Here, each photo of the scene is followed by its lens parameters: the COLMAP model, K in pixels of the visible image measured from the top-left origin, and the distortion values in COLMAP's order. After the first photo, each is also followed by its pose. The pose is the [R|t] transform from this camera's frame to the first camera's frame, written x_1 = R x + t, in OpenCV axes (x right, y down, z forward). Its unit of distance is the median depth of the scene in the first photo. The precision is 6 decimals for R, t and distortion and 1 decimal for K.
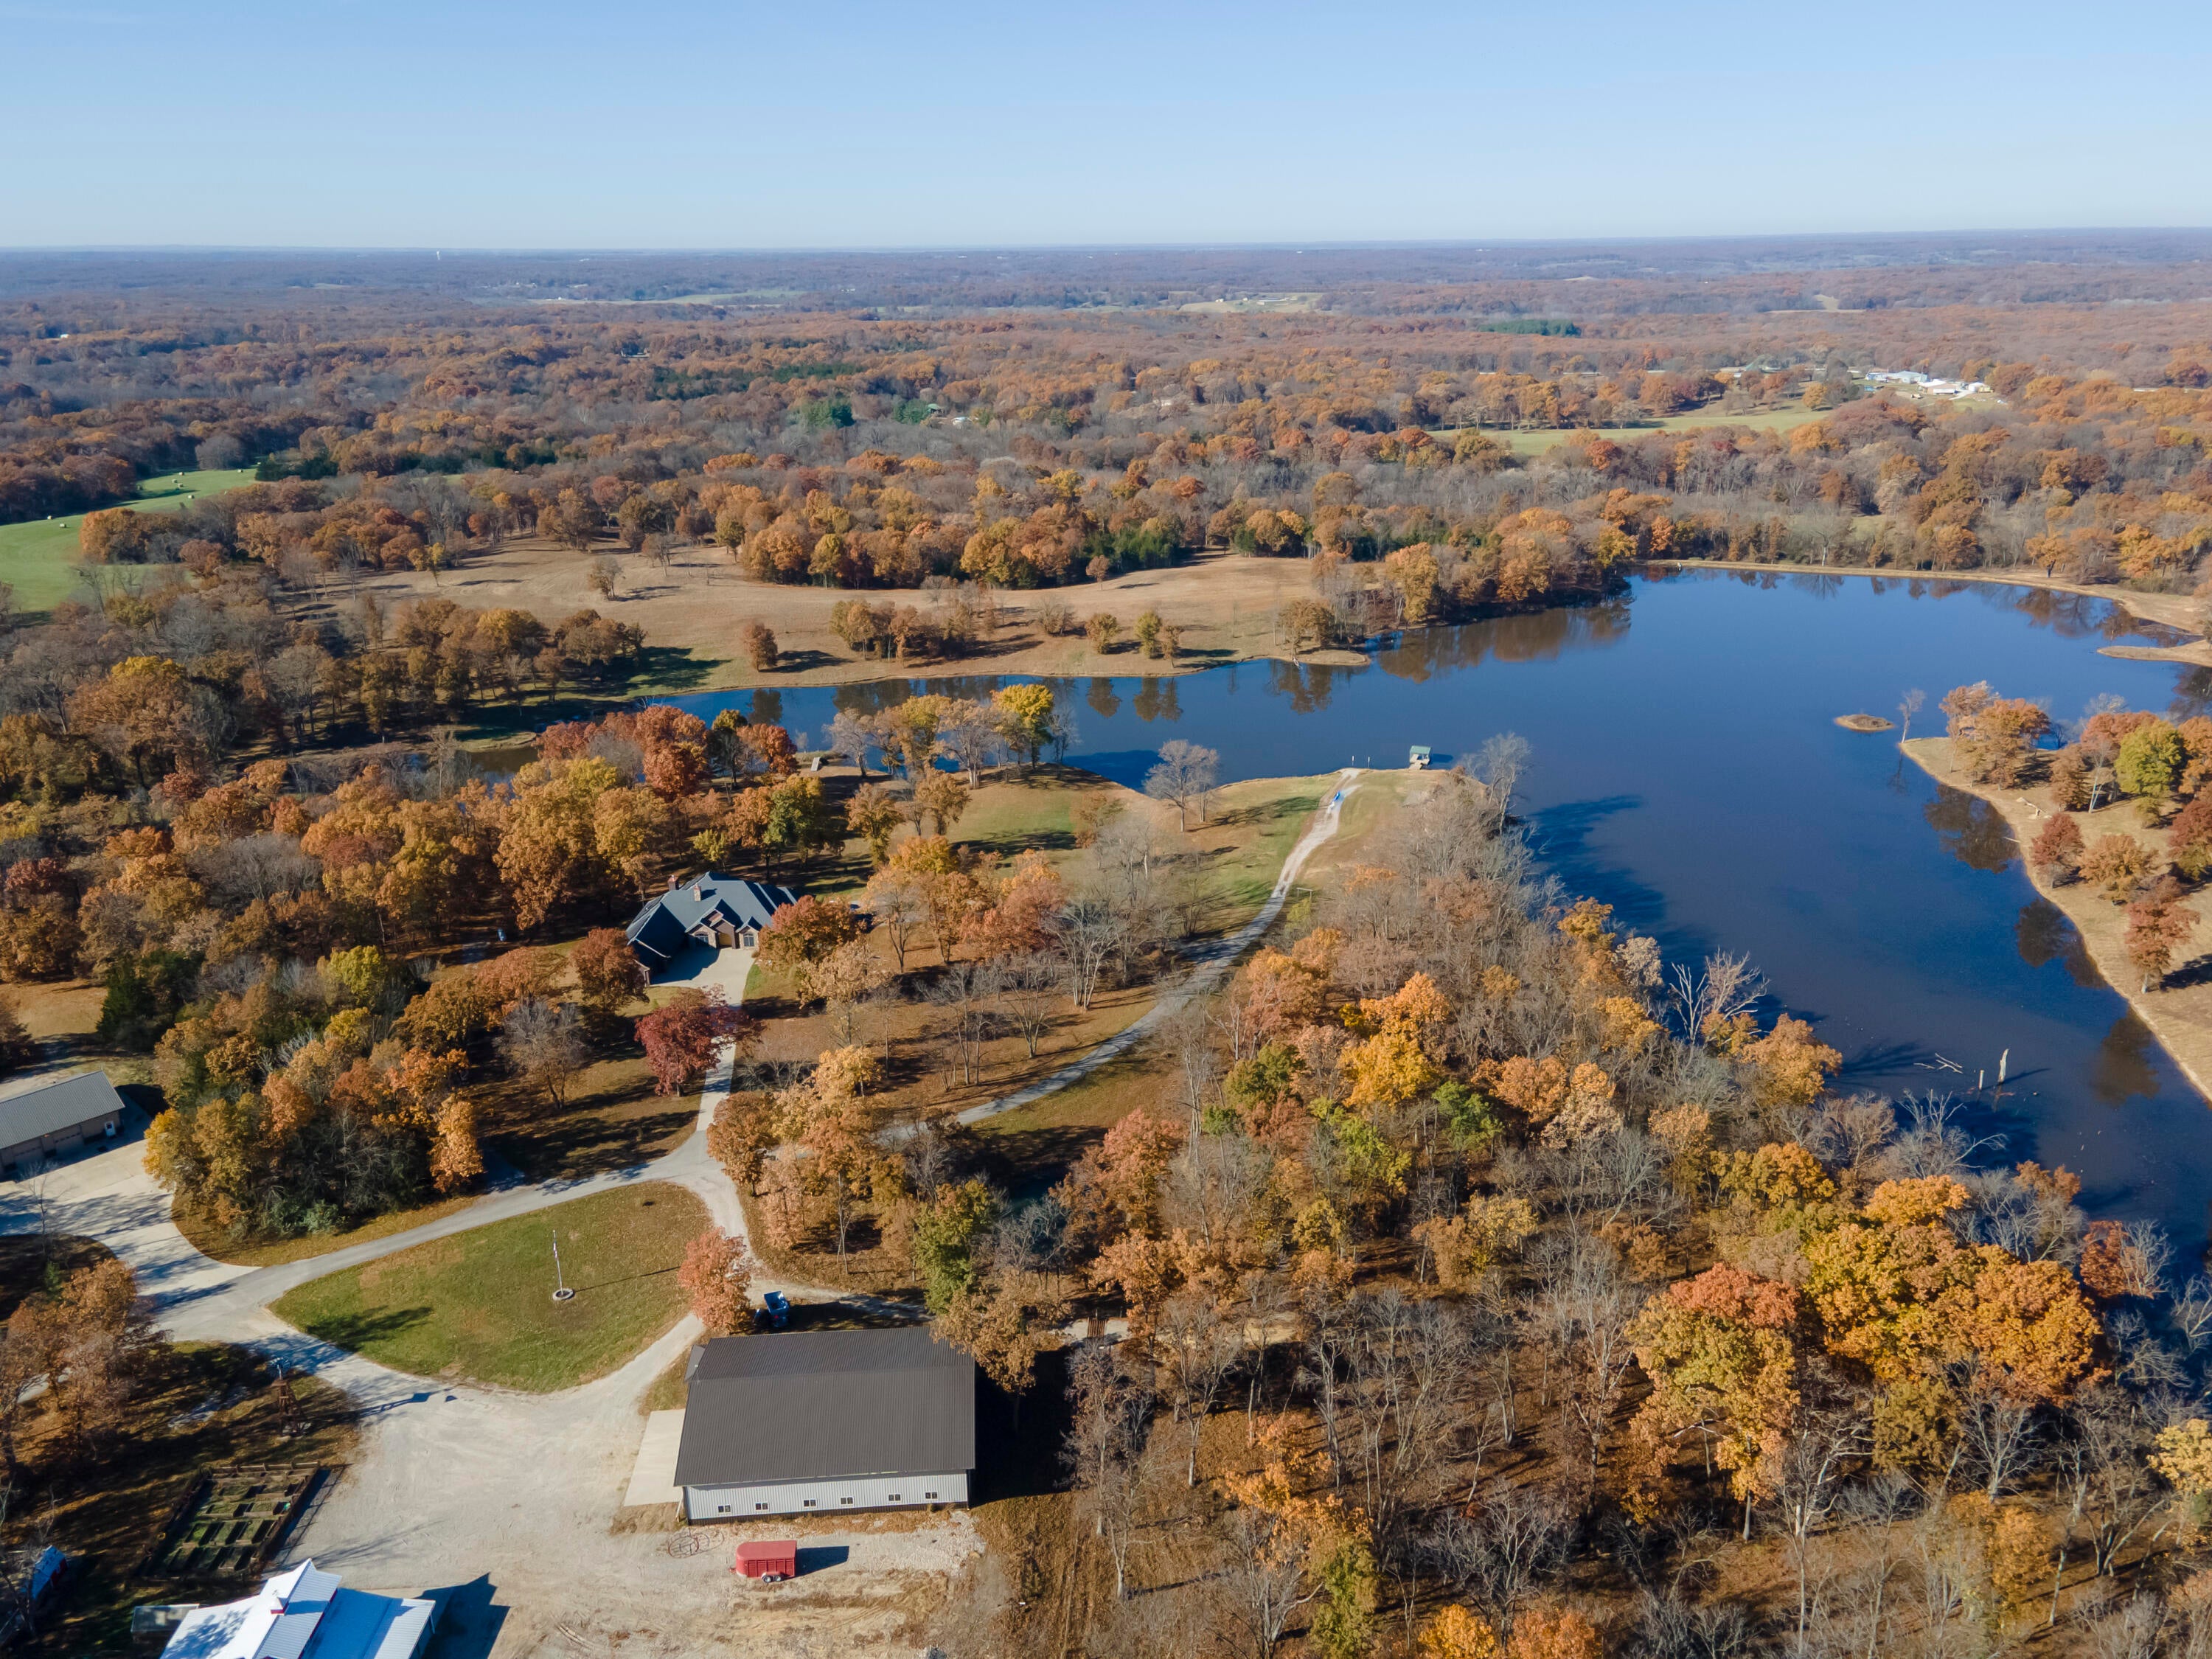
lens RADIAL K [[1621.6, 0, 1106.0], [0, 1621.6, 829.5], [0, 0, 1]] dist [0.017593, 0.056564]
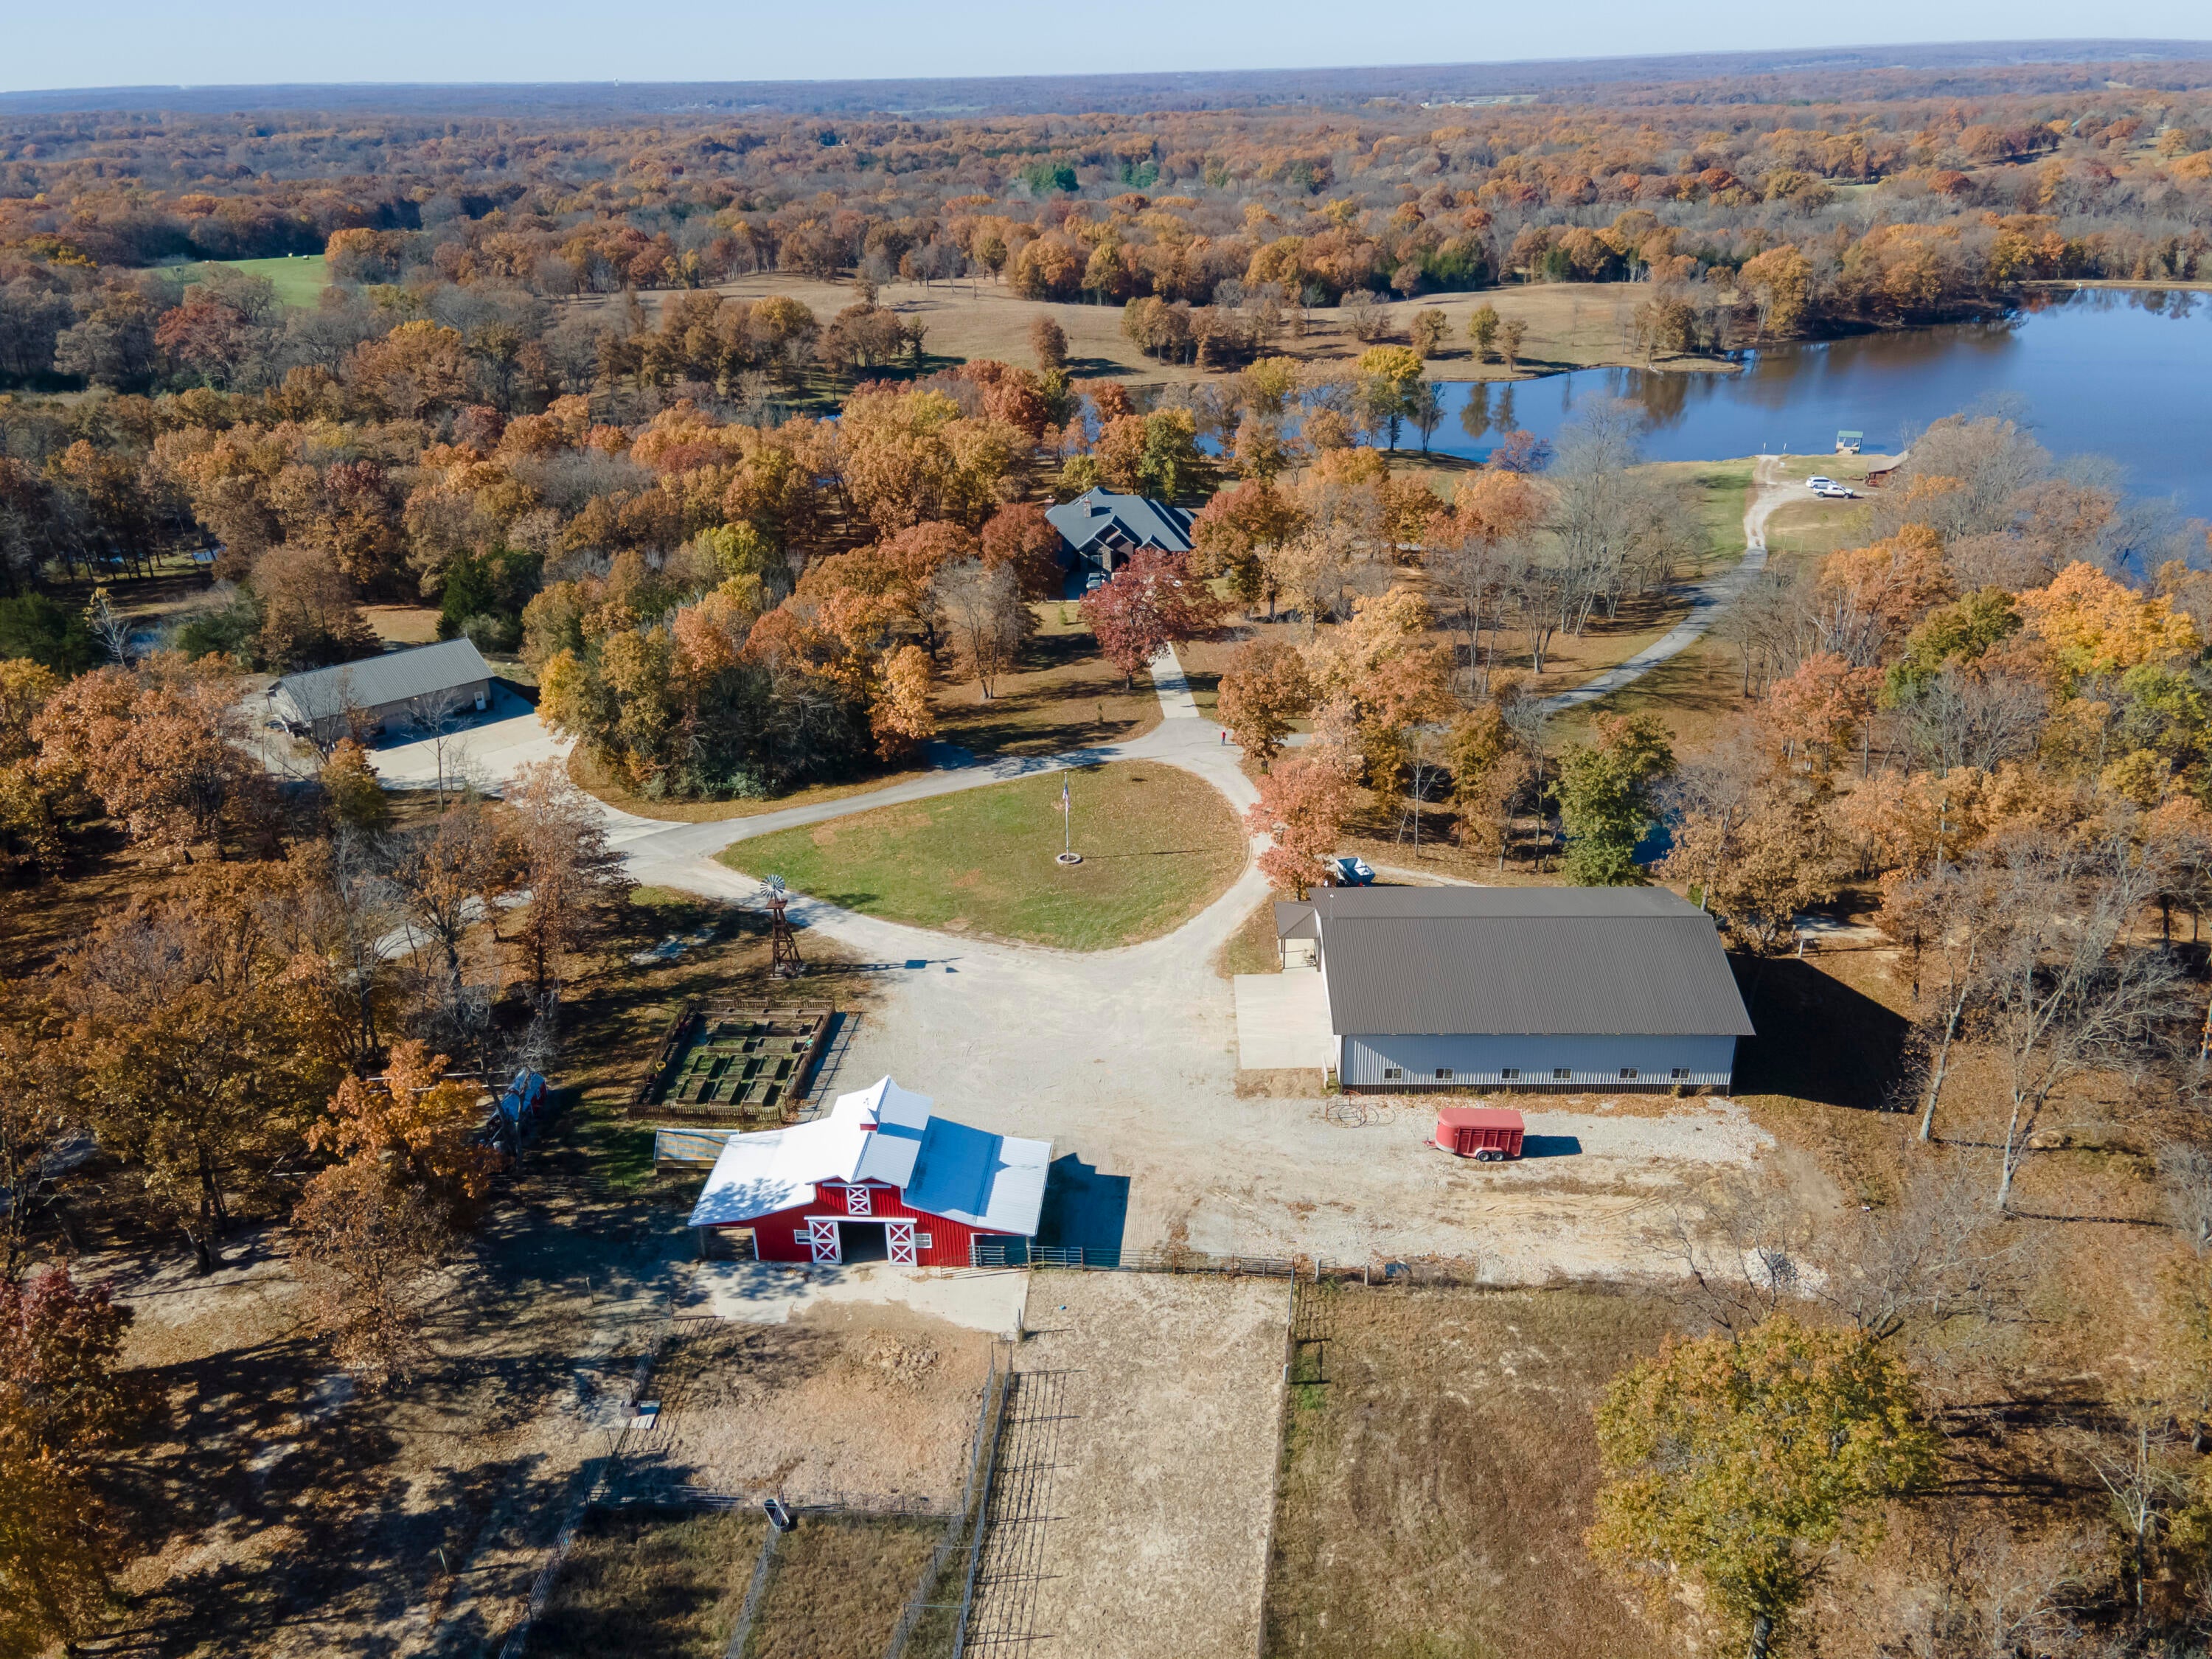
lens RADIAL K [[1654.7, 0, 1106.0], [0, 1654.7, 829.5], [0, 0, 1]] dist [0.023651, 0.073811]
pose [[0.993786, 0.022976, -0.108910, -0.090386], [-0.012534, 0.995340, 0.095609, 0.076854], [0.110600, -0.093650, 0.989443, 0.086624]]
